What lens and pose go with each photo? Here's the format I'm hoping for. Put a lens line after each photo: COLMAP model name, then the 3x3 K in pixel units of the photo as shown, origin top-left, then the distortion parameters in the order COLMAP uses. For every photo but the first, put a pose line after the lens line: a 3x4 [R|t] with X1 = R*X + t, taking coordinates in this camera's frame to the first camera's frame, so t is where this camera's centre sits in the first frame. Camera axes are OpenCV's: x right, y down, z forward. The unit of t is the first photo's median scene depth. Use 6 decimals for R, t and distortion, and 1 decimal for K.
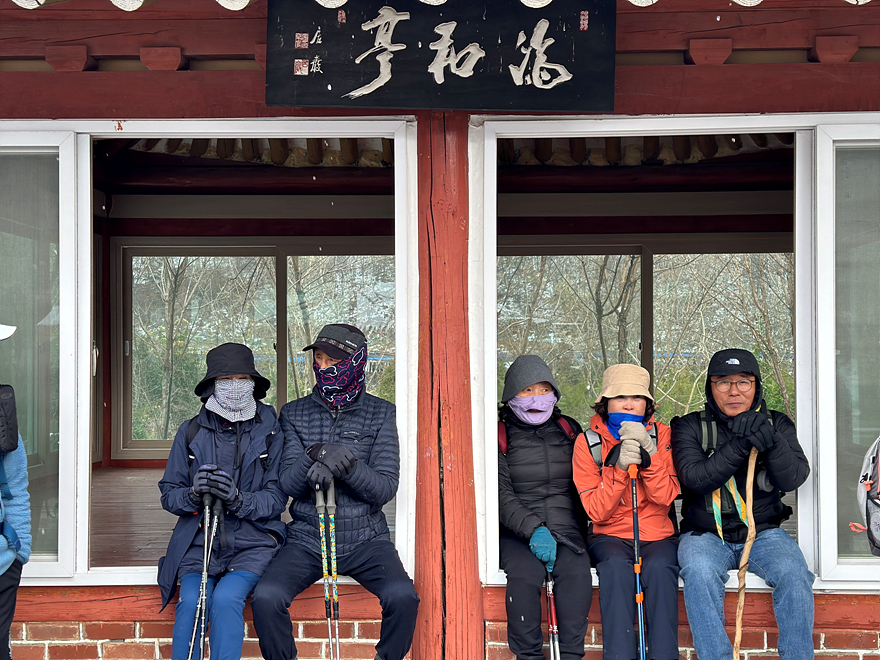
lens RADIAL K [[1350.0, 0, 440.0], [0, 1350.0, 330.0], [0, 0, 1]] dist [0.229424, -0.010718]
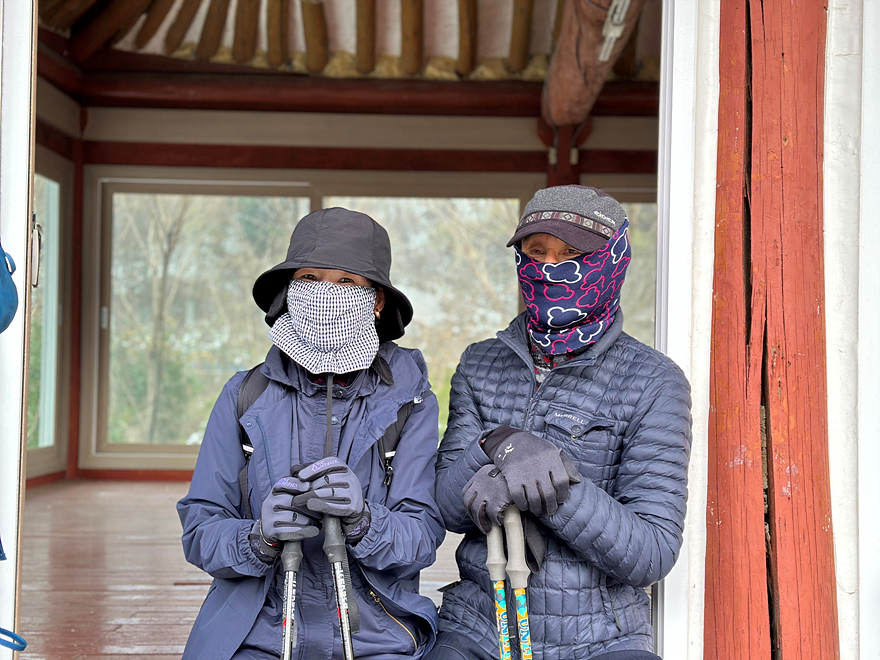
lens RADIAL K [[1350.0, 0, 440.0], [0, 1350.0, 330.0], [0, 0, 1]] dist [0.229424, -0.010718]
pose [[0.999674, 0.020244, 0.015548, -0.123062], [-0.020009, 0.999685, -0.015122, 0.056761], [-0.015850, 0.014806, 0.999765, 0.535809]]
